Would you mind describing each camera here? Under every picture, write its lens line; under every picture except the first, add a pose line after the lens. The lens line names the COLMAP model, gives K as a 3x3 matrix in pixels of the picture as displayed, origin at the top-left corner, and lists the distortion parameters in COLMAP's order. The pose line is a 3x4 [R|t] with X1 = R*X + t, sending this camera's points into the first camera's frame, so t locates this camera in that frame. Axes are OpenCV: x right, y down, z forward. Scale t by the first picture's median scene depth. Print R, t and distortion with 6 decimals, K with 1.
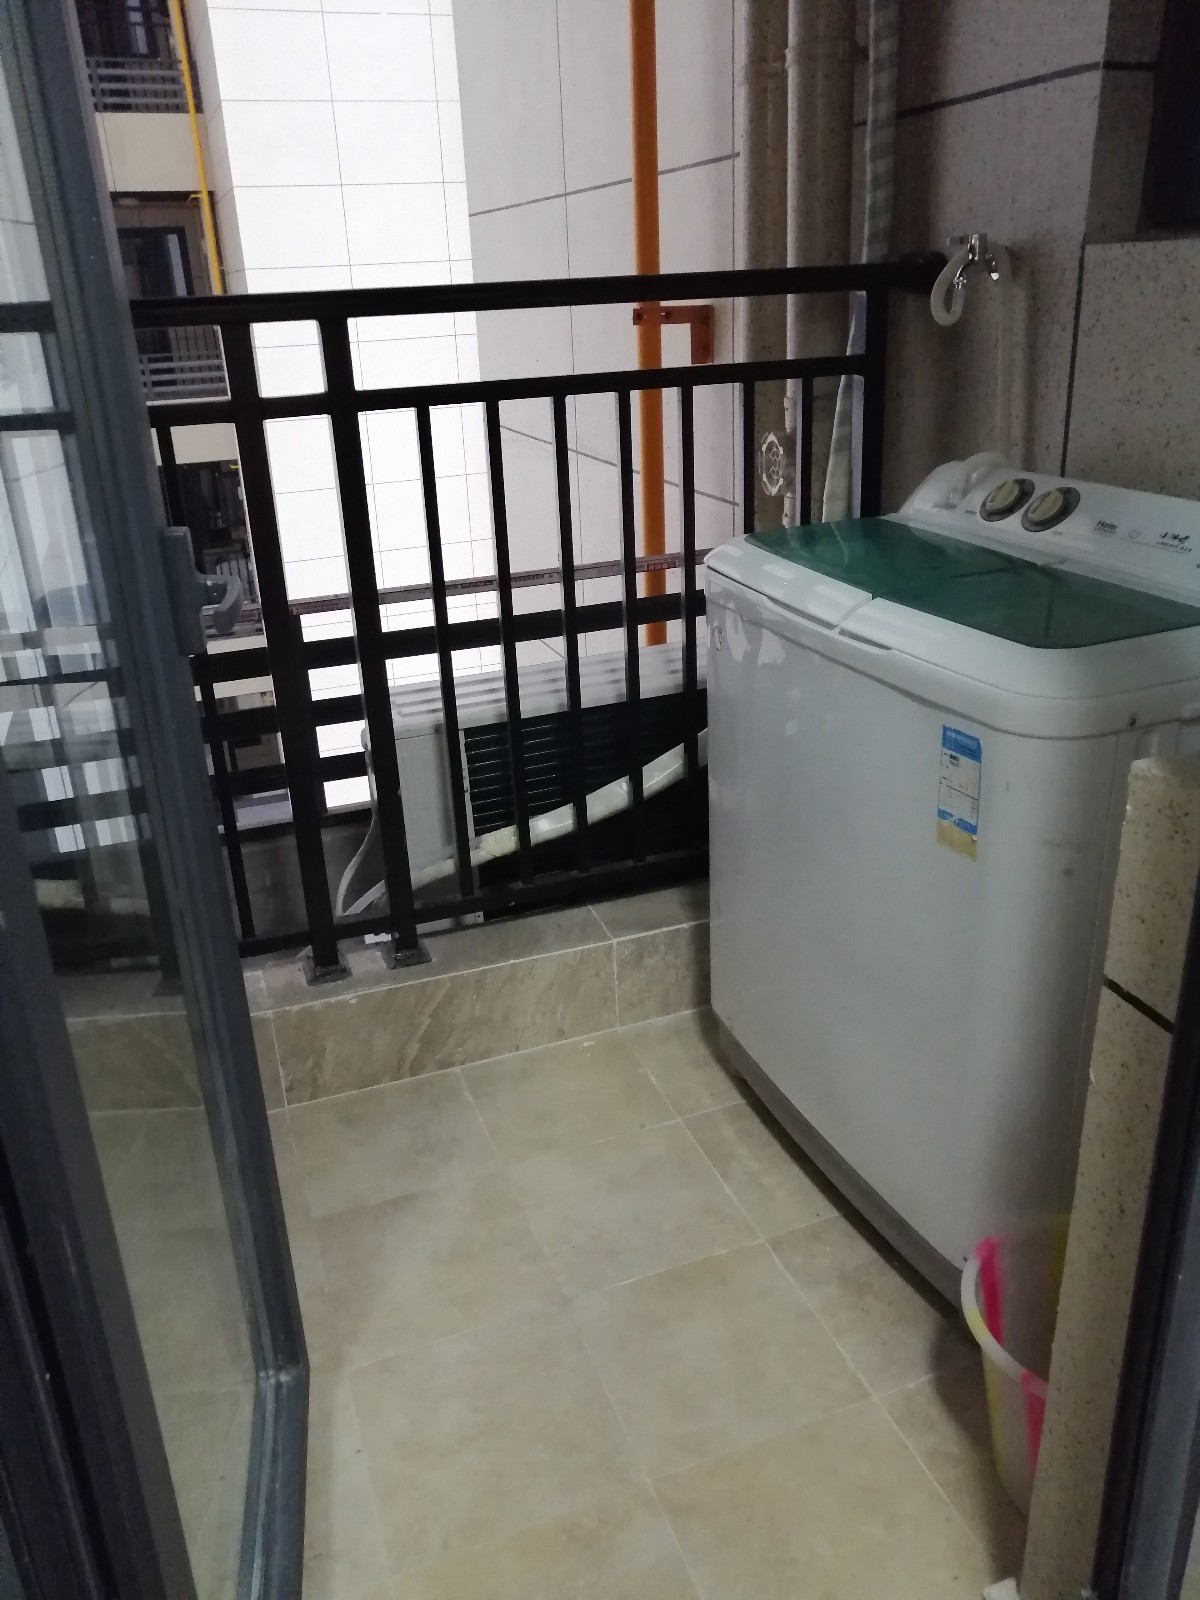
lens RADIAL K [[1216.6, 0, 605.8], [0, 1216.6, 771.6], [0, 0, 1]] dist [0.004126, 0.084732]
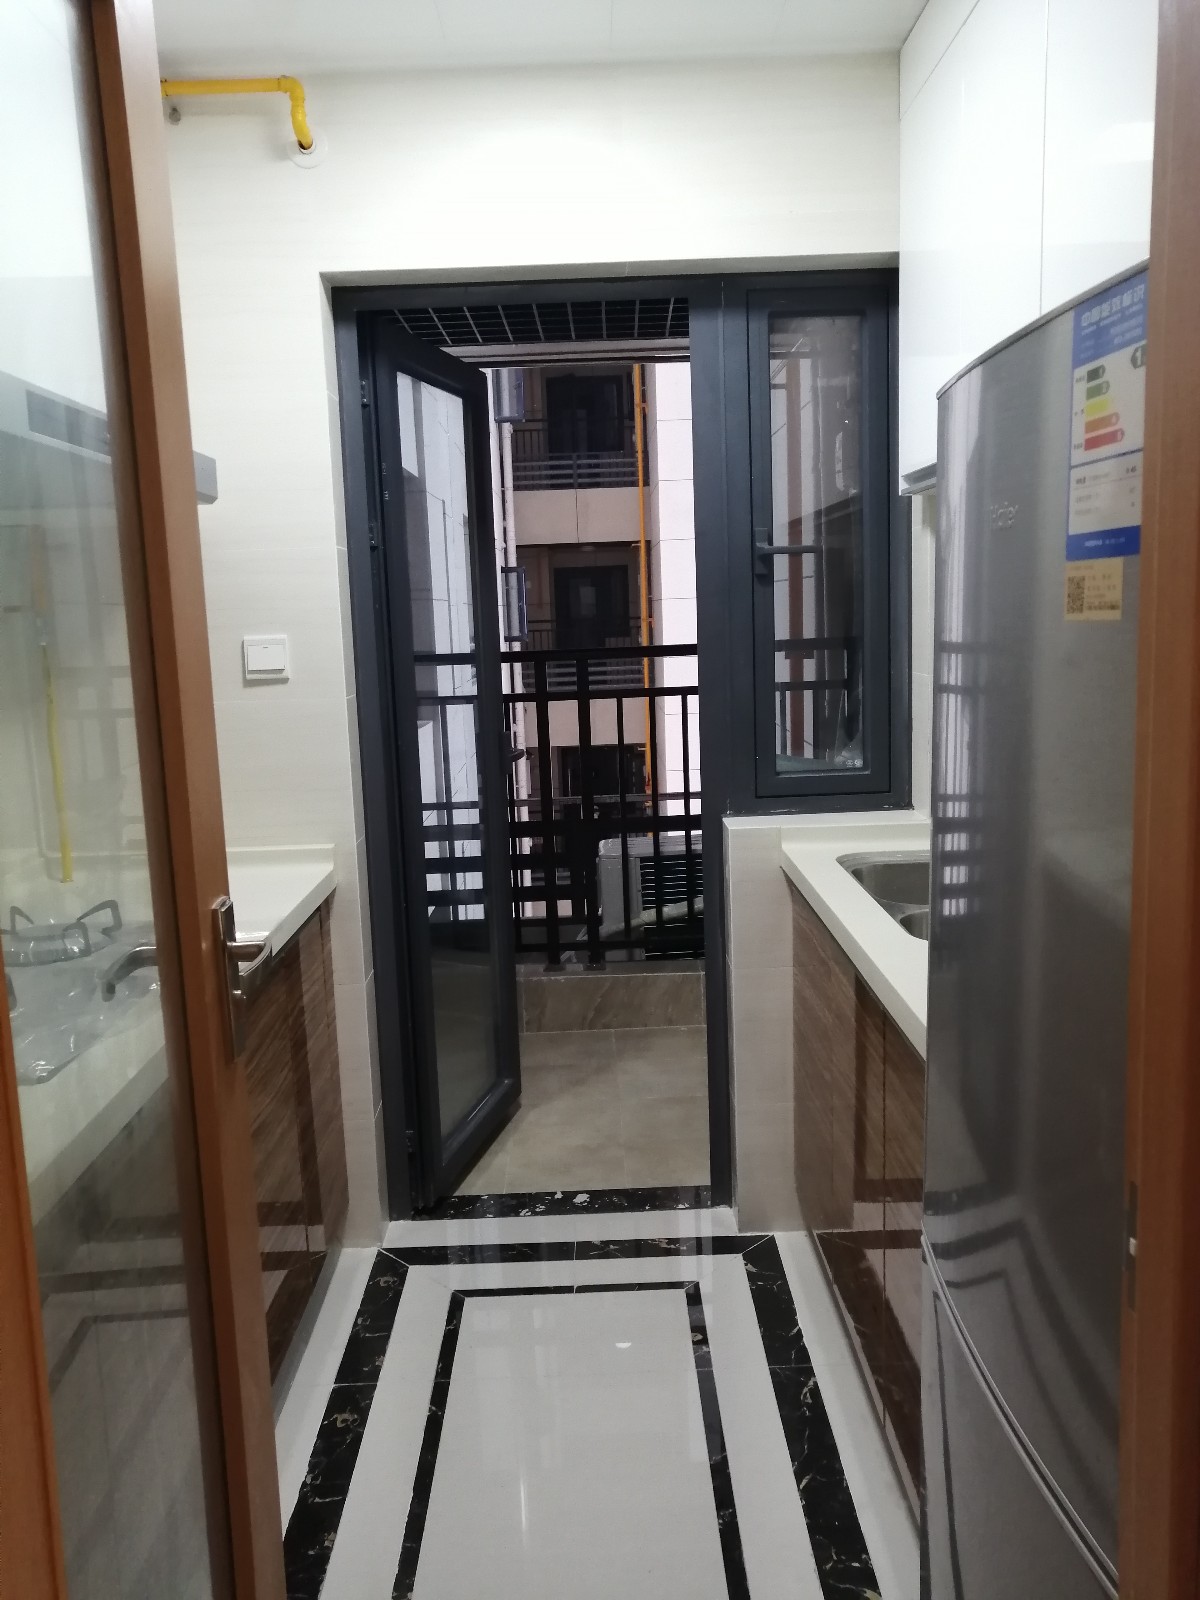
lens RADIAL K [[1216.6, 0, 605.8], [0, 1216.6, 771.6], [0, 0, 1]] dist [0.004126, 0.084732]
pose [[0.942705, 0.033413, -0.331949, 0.486669], [-0.109713, 0.970681, -0.213871, 0.256913], [0.315071, 0.238036, 0.918732, -0.861176]]
